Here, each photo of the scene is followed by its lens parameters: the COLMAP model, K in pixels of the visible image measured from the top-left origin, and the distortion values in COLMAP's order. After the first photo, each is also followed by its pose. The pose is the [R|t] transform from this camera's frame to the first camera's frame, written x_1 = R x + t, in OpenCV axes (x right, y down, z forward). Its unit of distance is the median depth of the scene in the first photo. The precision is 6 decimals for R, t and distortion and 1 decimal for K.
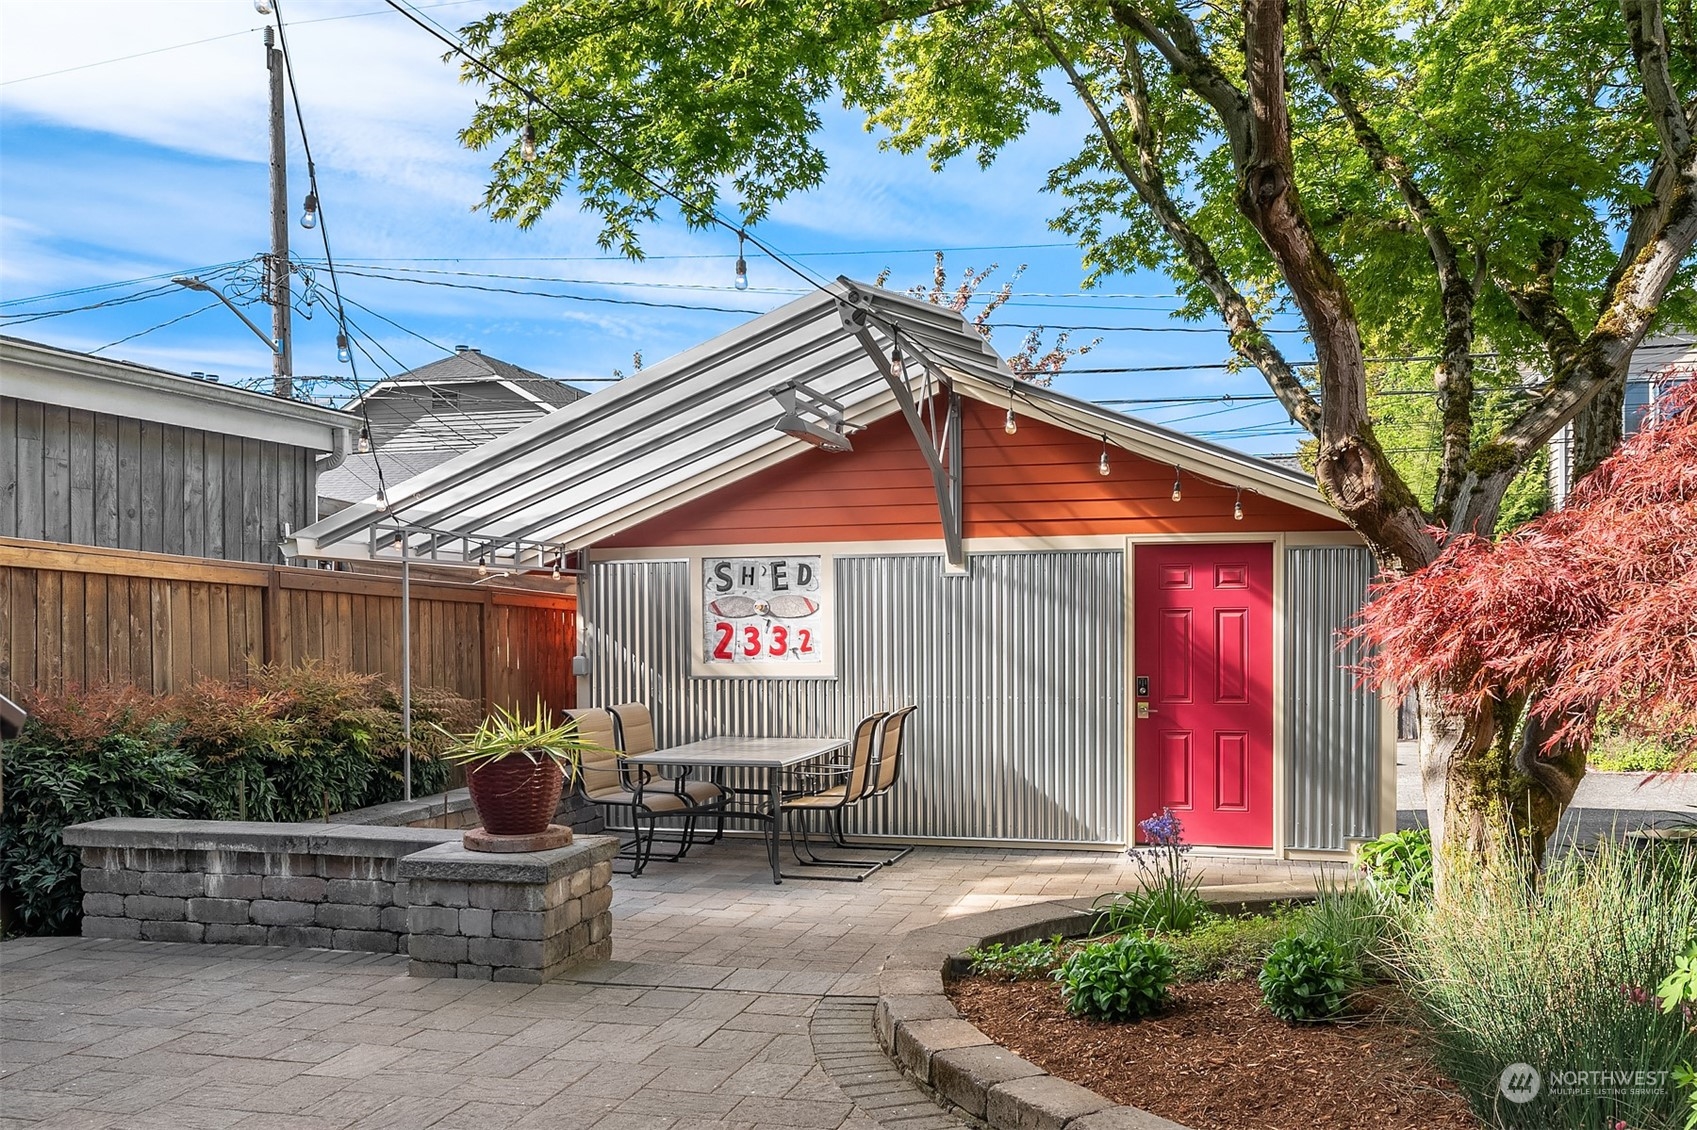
lens RADIAL K [[1402.0, 0, 848.5], [0, 1402.0, 565.0], [0, 0, 1]] dist [-0.005194, -0.001742]
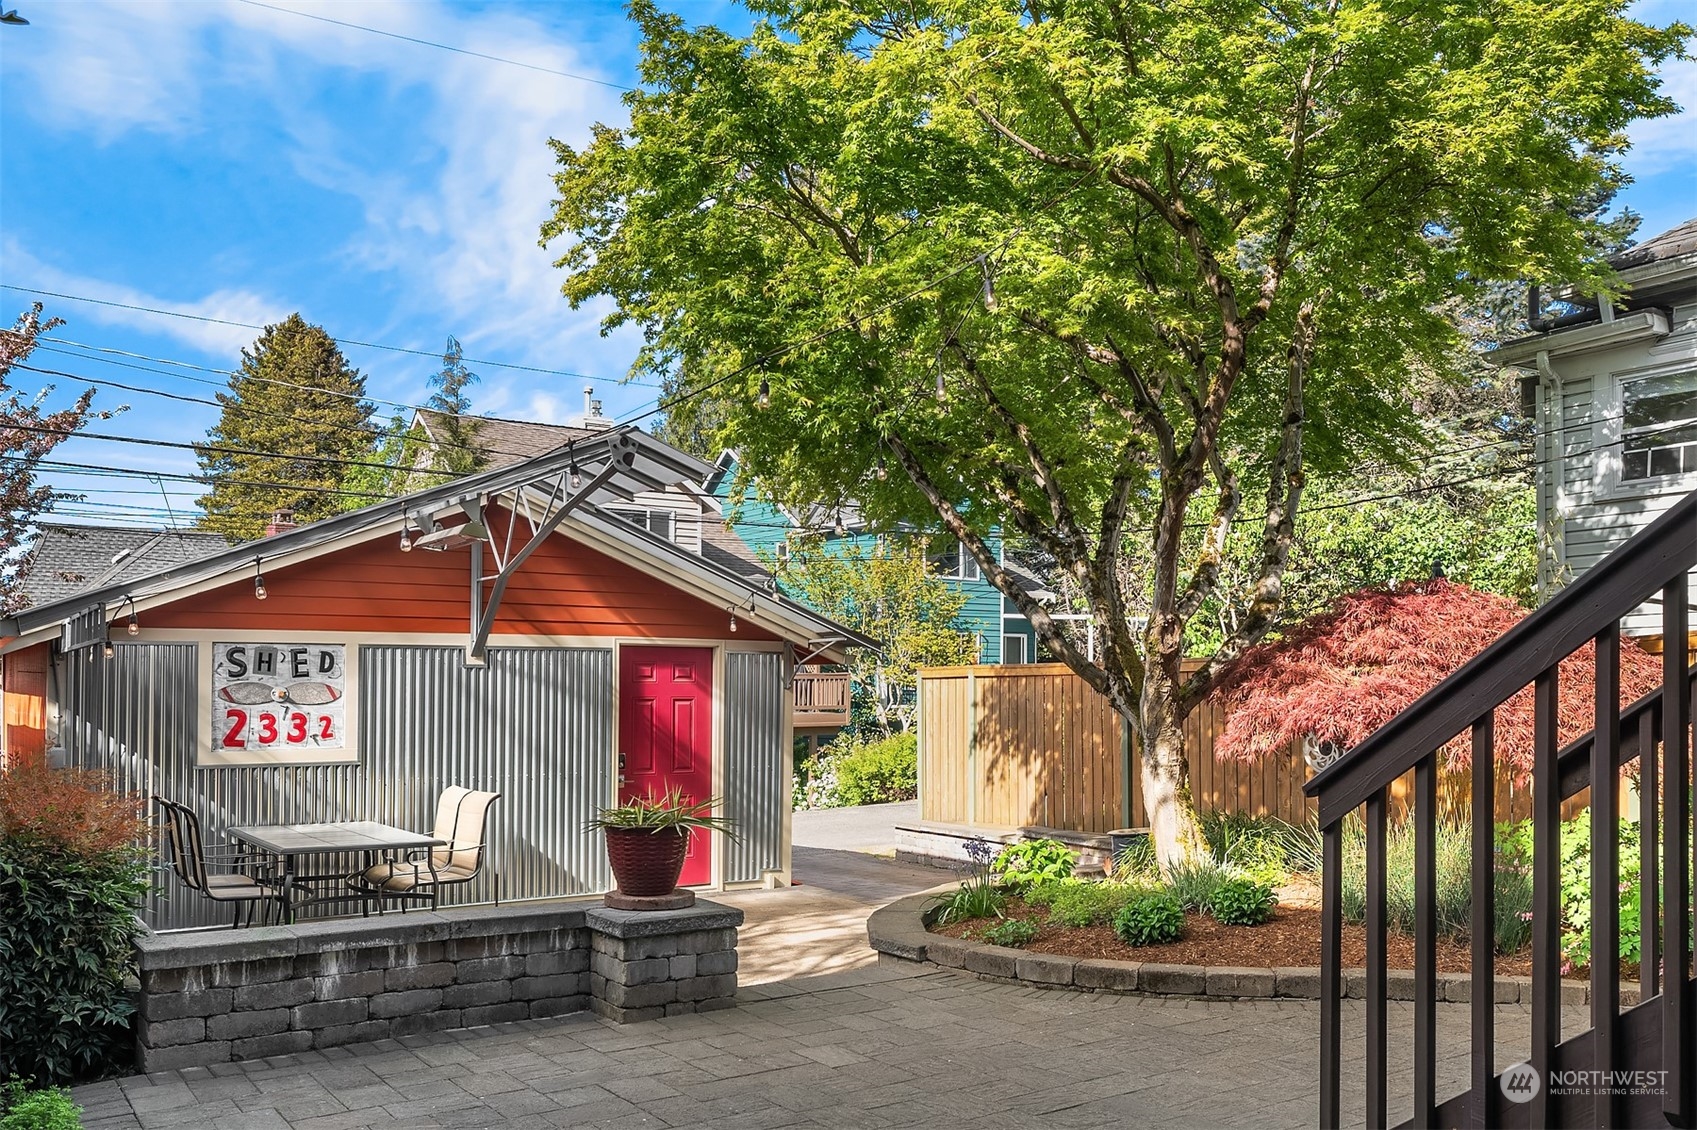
lens RADIAL K [[1365.0, 0, 848.5], [0, 1365.0, 565.0], [0, 0, 1]] dist [-0.000100, 0.000566]
pose [[0.677896, 0.073783, 0.731446, -0.526357], [-0.032770, 0.996995, -0.070199, -0.006767], [-0.734427, 0.023618, 0.678276, 0.041961]]
